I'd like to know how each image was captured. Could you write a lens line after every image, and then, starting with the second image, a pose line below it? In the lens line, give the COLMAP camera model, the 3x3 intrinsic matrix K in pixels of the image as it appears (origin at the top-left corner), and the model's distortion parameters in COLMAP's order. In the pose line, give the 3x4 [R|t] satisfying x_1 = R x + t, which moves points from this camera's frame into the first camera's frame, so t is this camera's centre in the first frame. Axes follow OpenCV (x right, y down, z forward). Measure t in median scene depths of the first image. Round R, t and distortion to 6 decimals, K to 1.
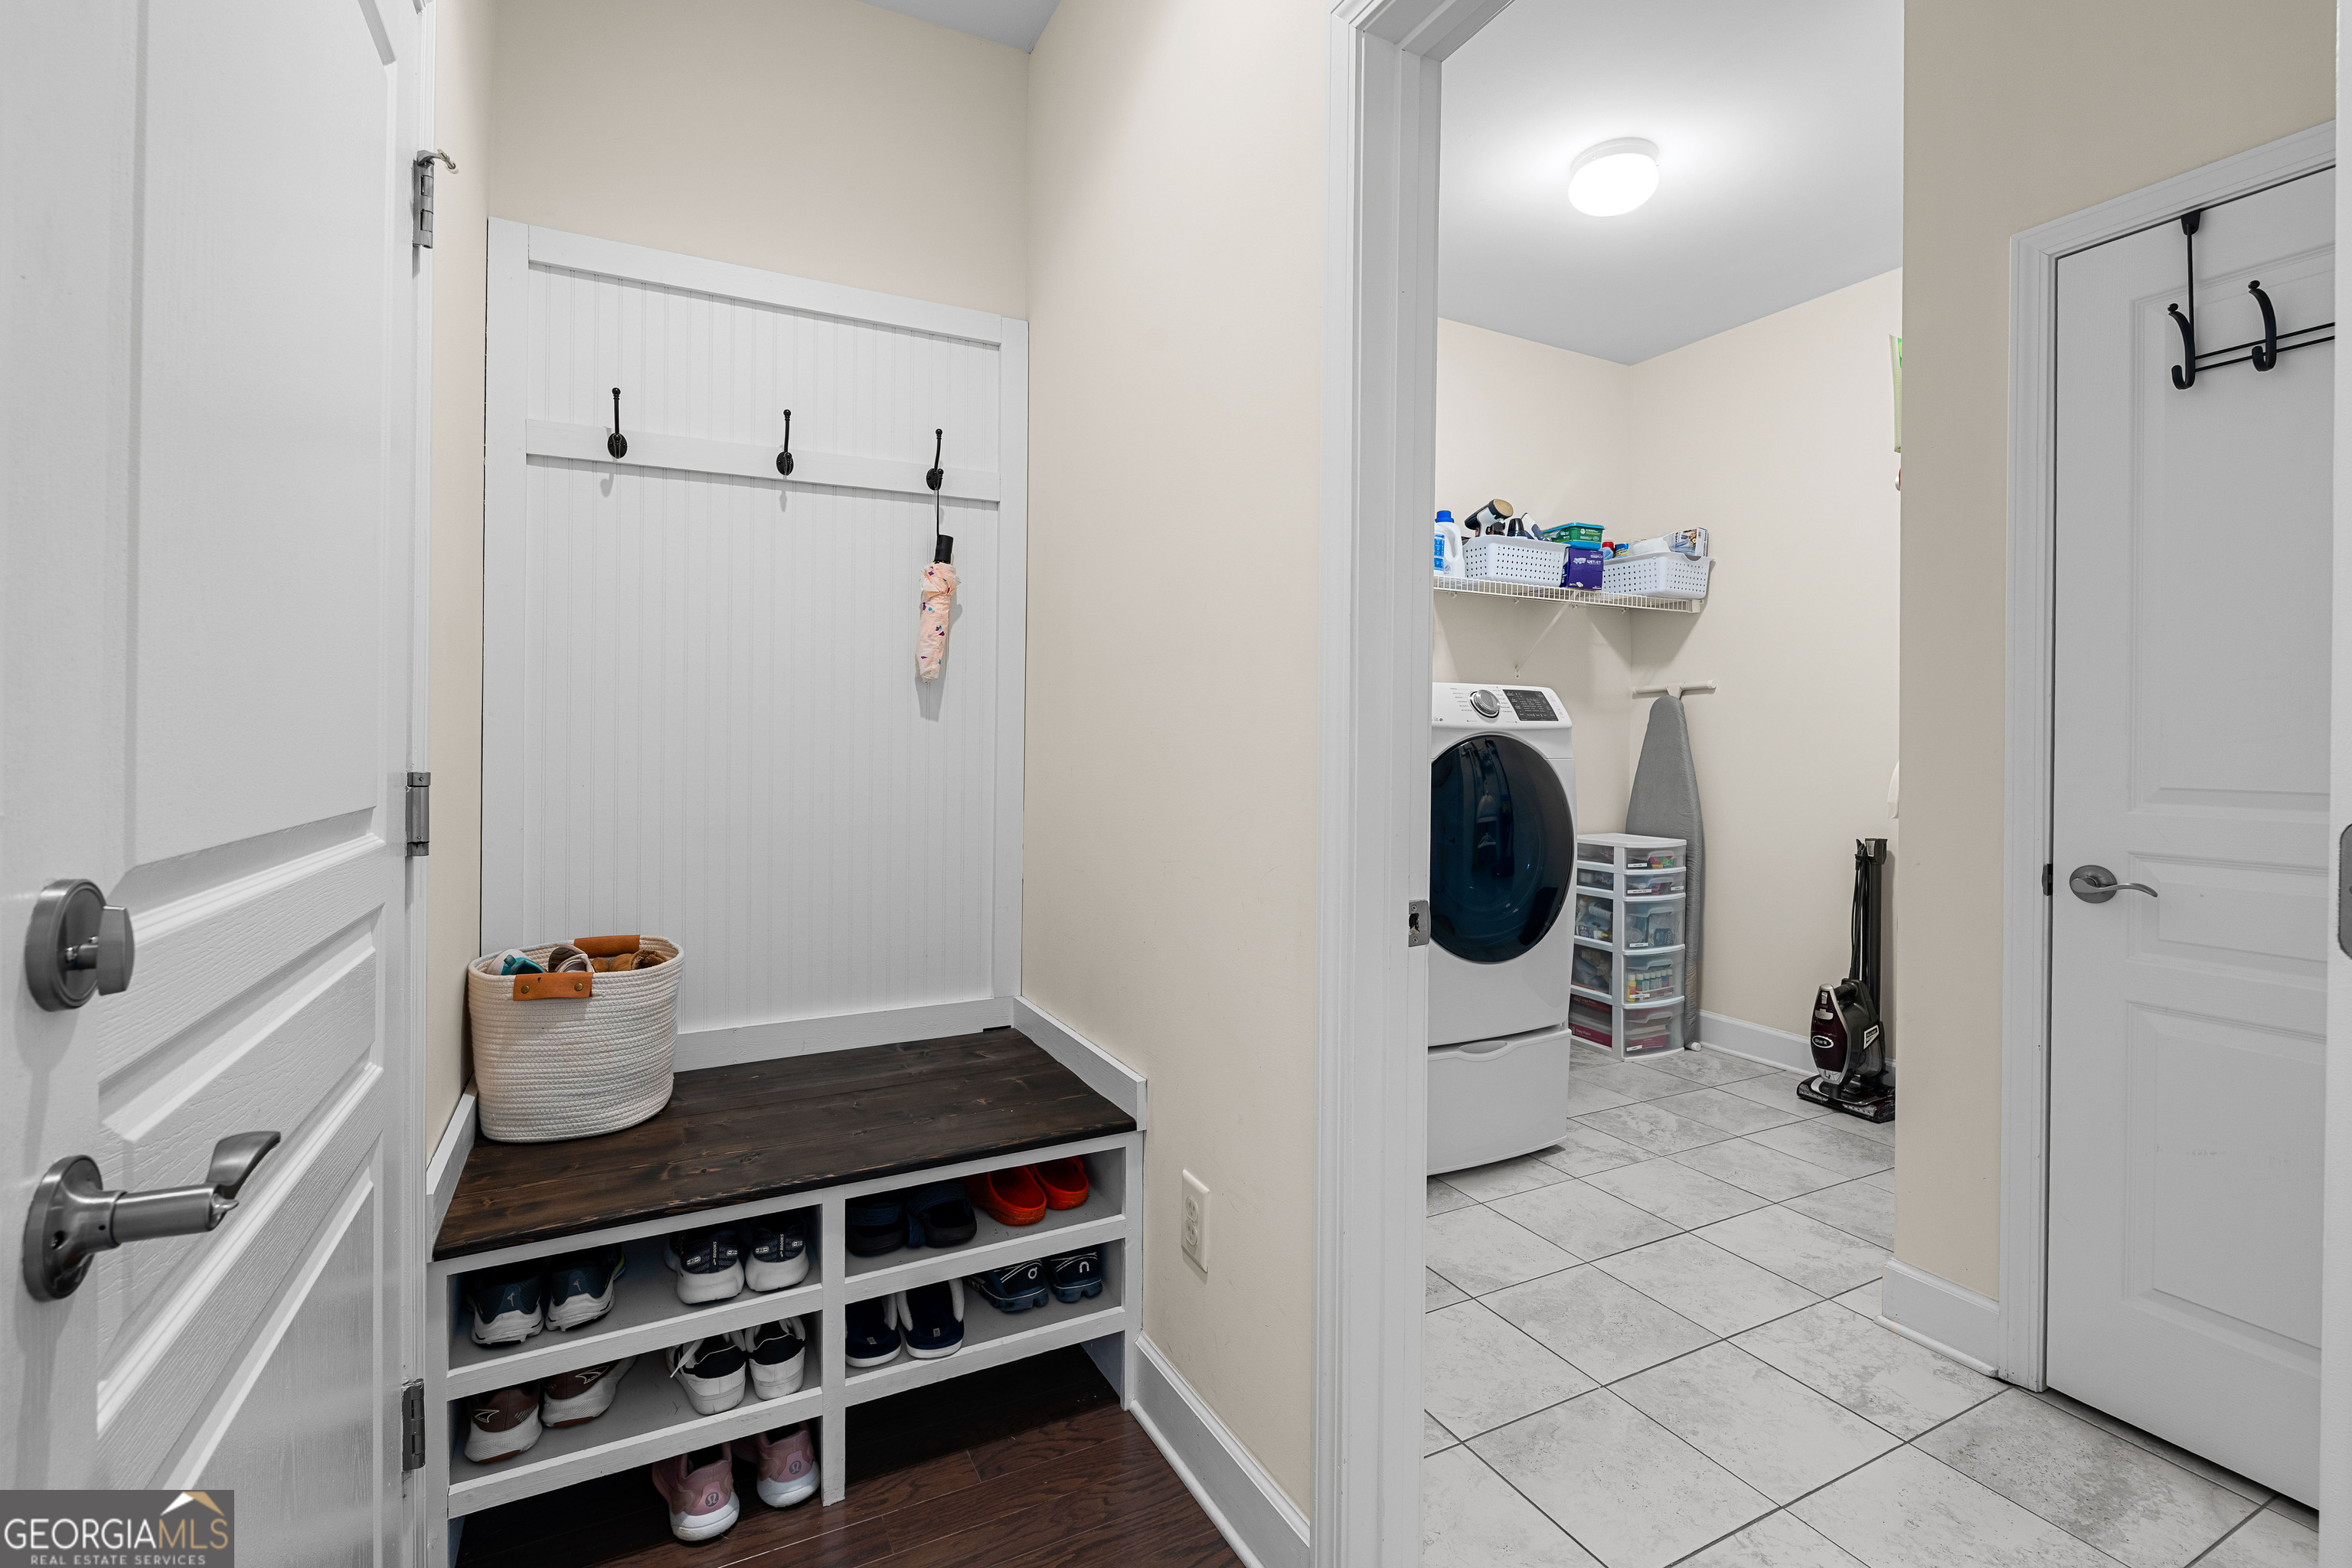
lens RADIAL K [[1047.3, 0, 1166.8], [0, 1047.3, 748.6], [0, 0, 1]] dist [-0.002504, 0.000184]
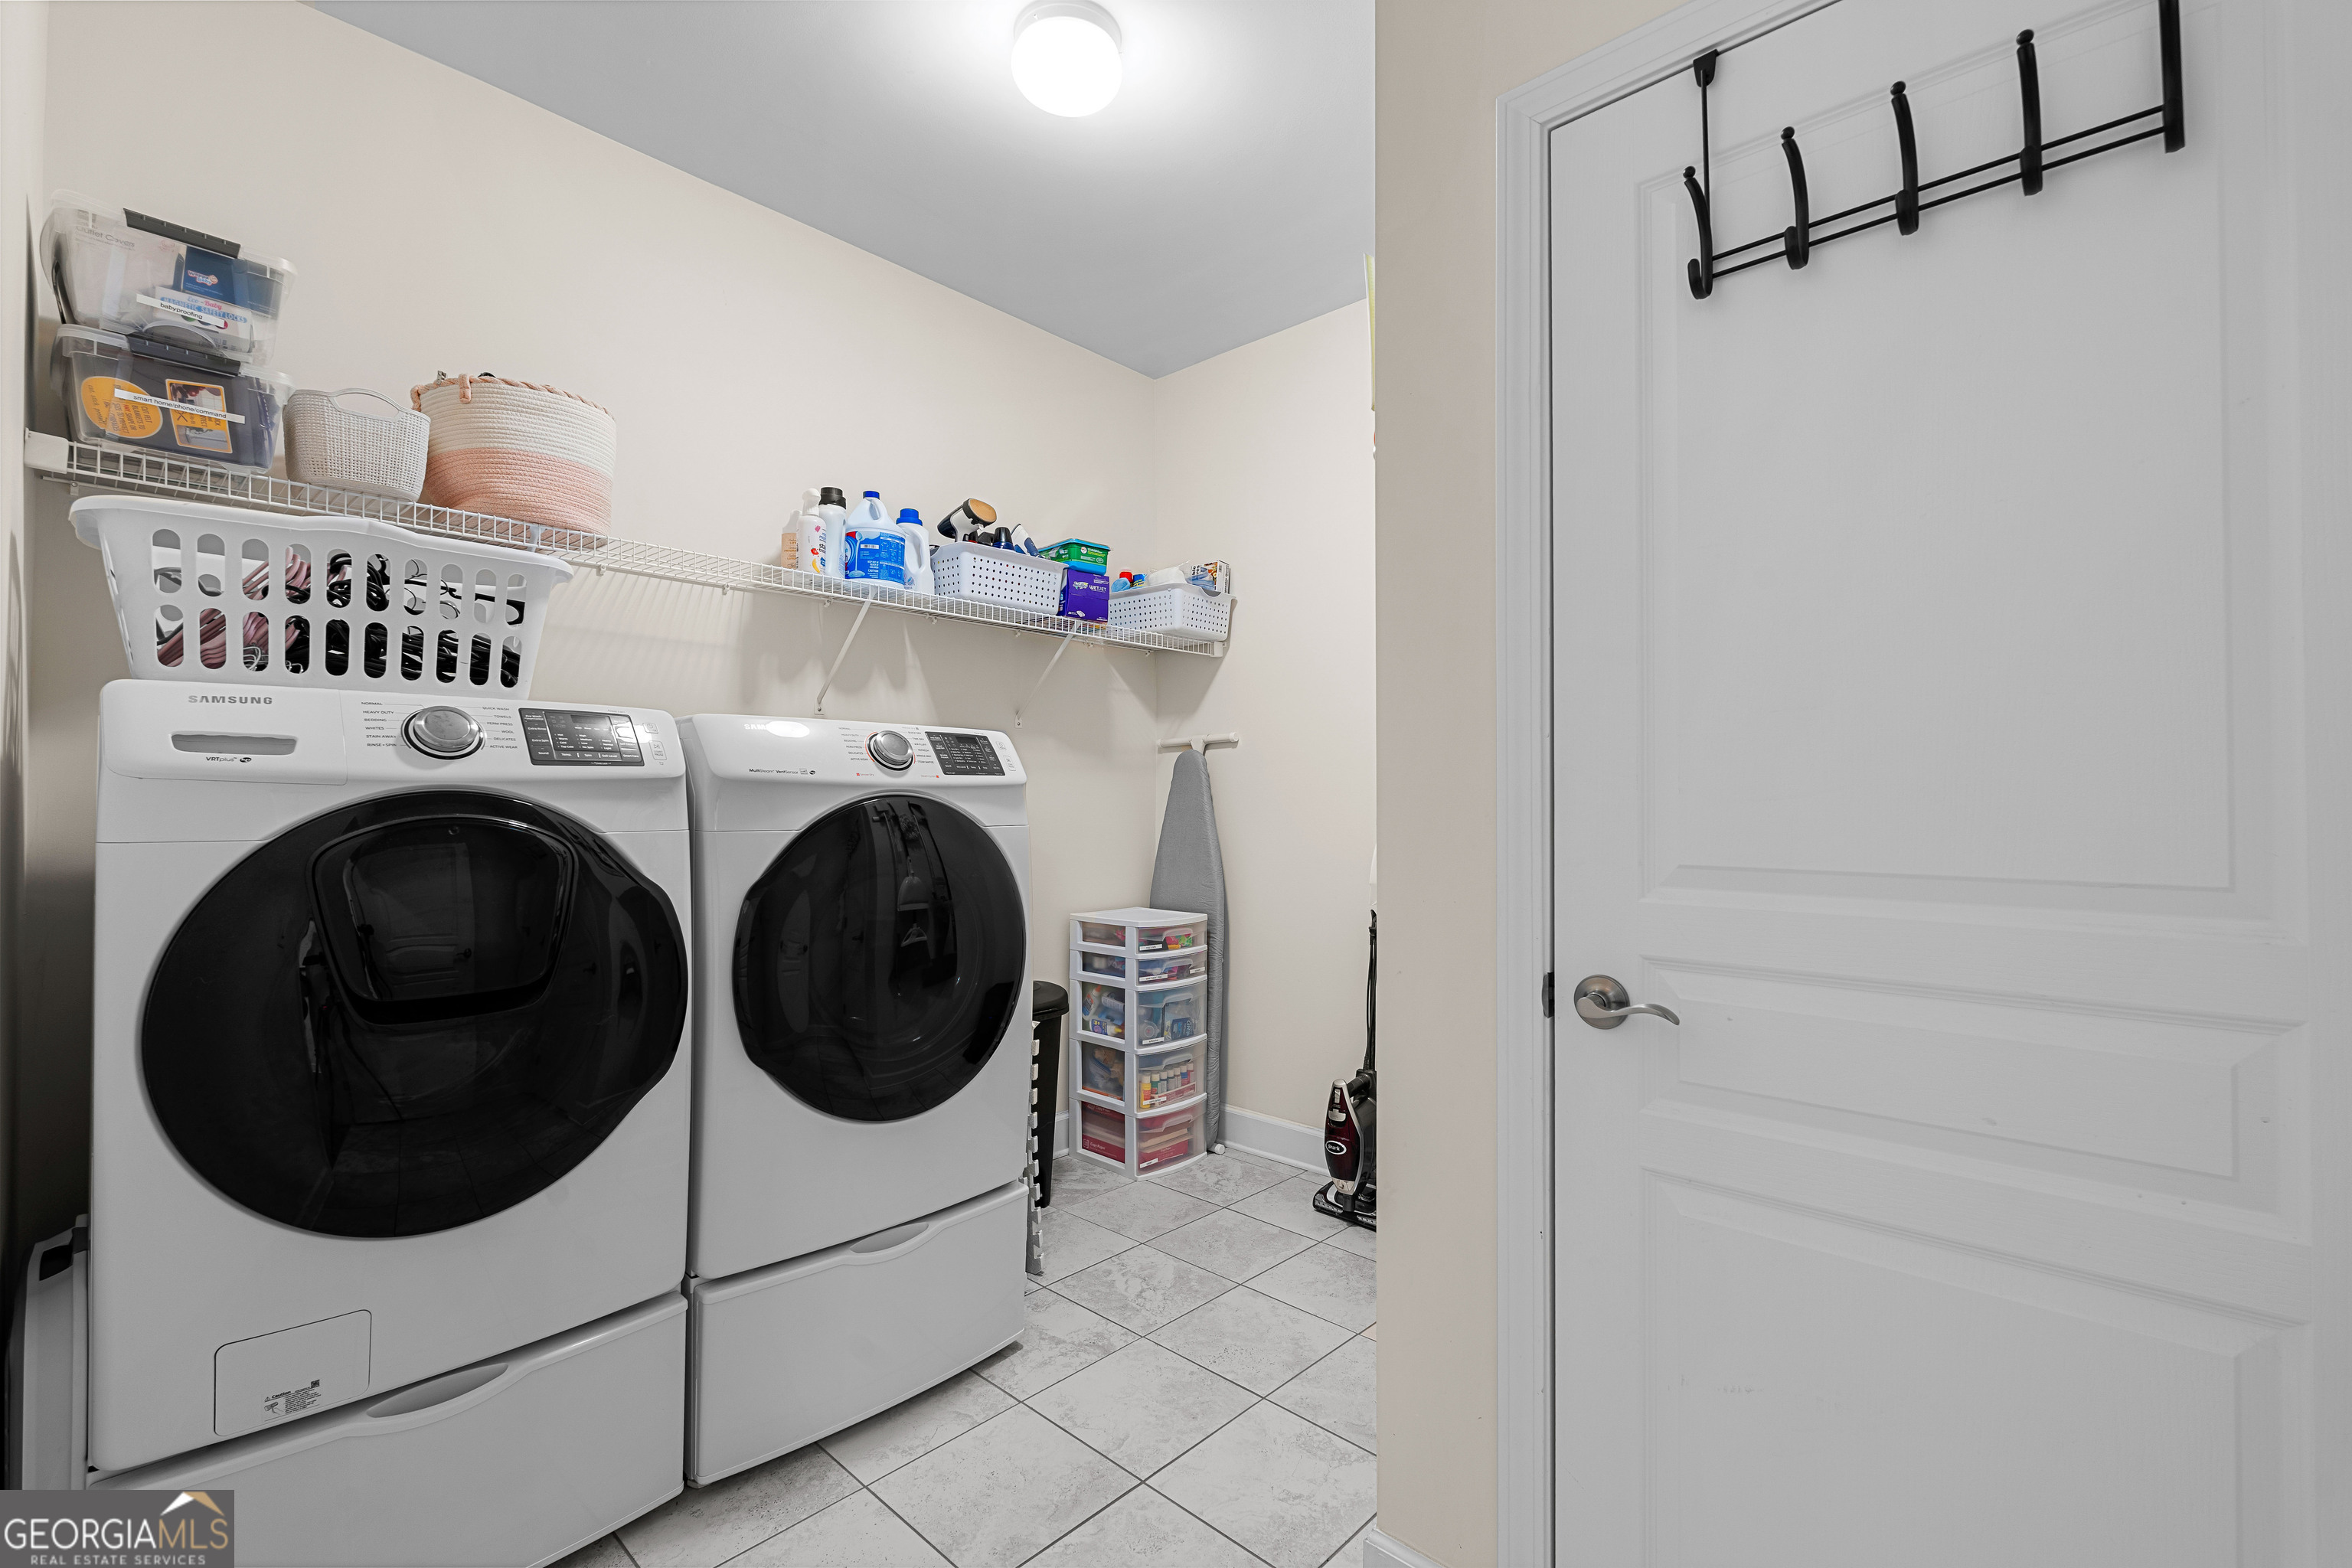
lens RADIAL K [[1025.6, 0, 1145.6], [0, 1025.6, 798.6], [0, 0, 1]] dist [-0.001071, 0.000738]
pose [[0.946312, -0.003850, 0.323231, 0.180132], [0.007260, 0.999930, -0.009343, -0.001964], [-0.323172, 0.011188, 0.946274, 0.214695]]
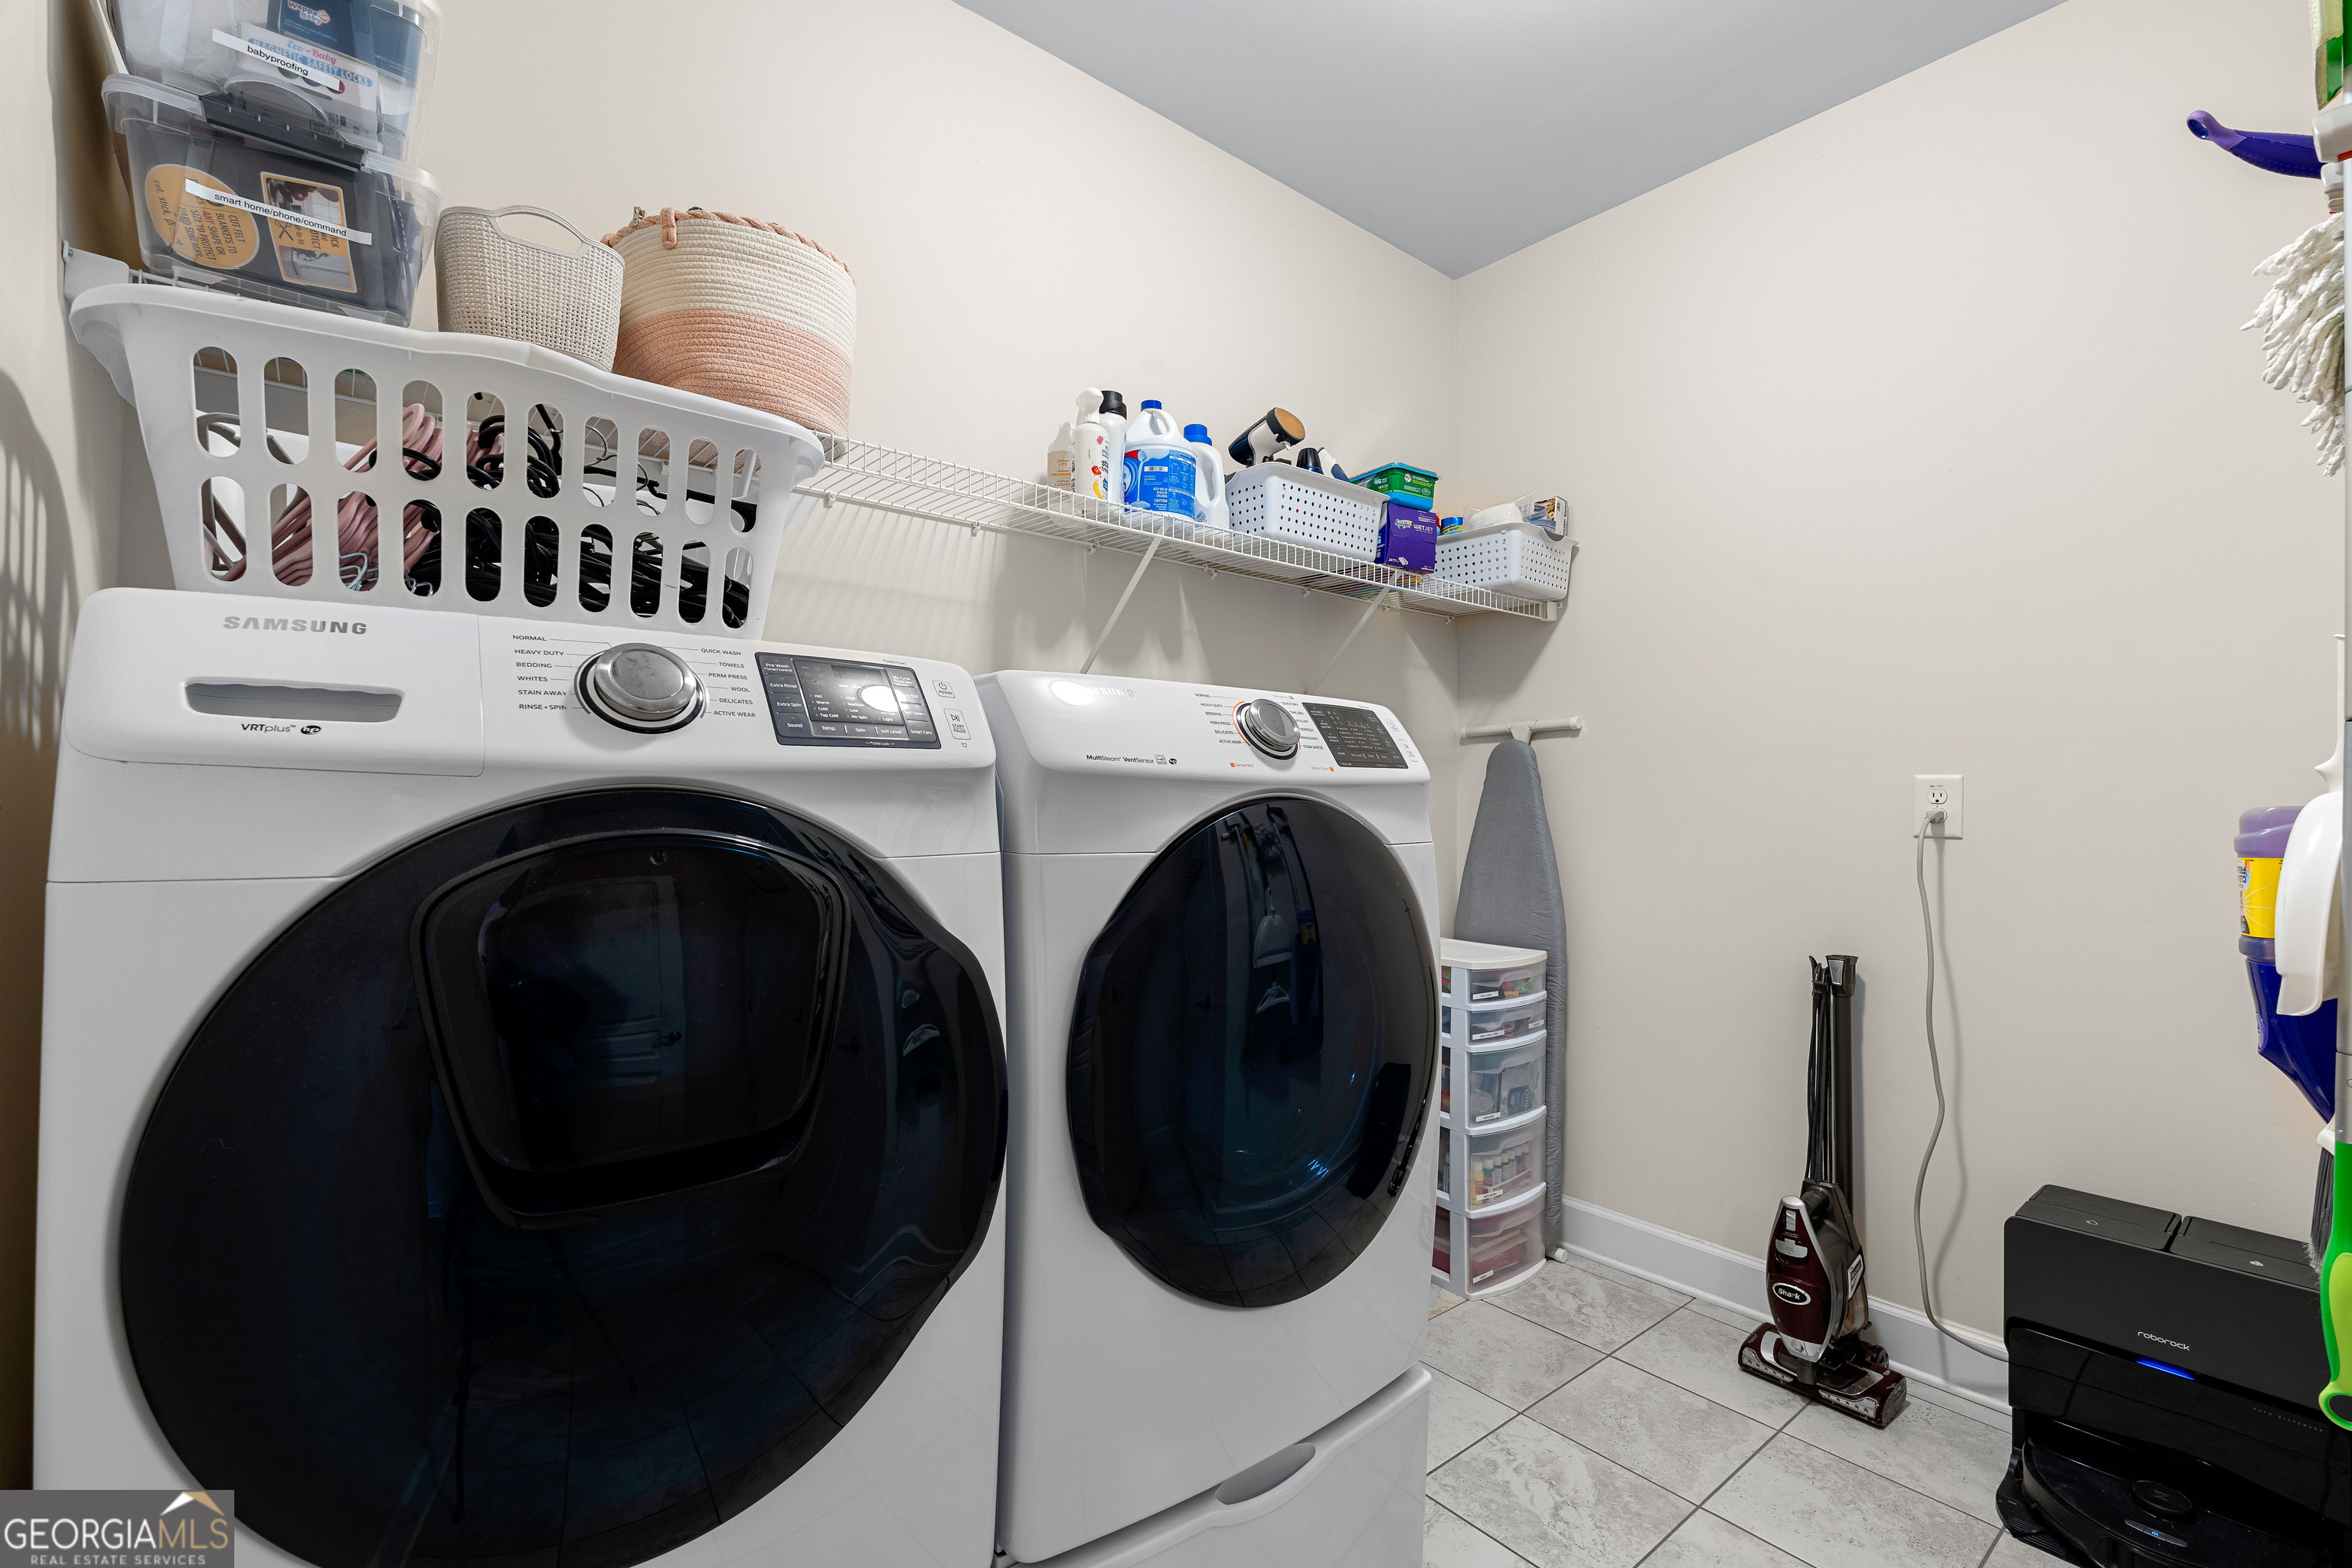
lens RADIAL K [[1025.6, 0, 1145.6], [0, 1025.6, 798.6], [0, 0, 1]] dist [-0.001071, 0.000738]
pose [[0.981888, 0.000667, 0.189459, 0.122013], [0.001321, 0.999945, -0.010363, -0.005447], [-0.189456, 0.010426, 0.981834, 0.419178]]
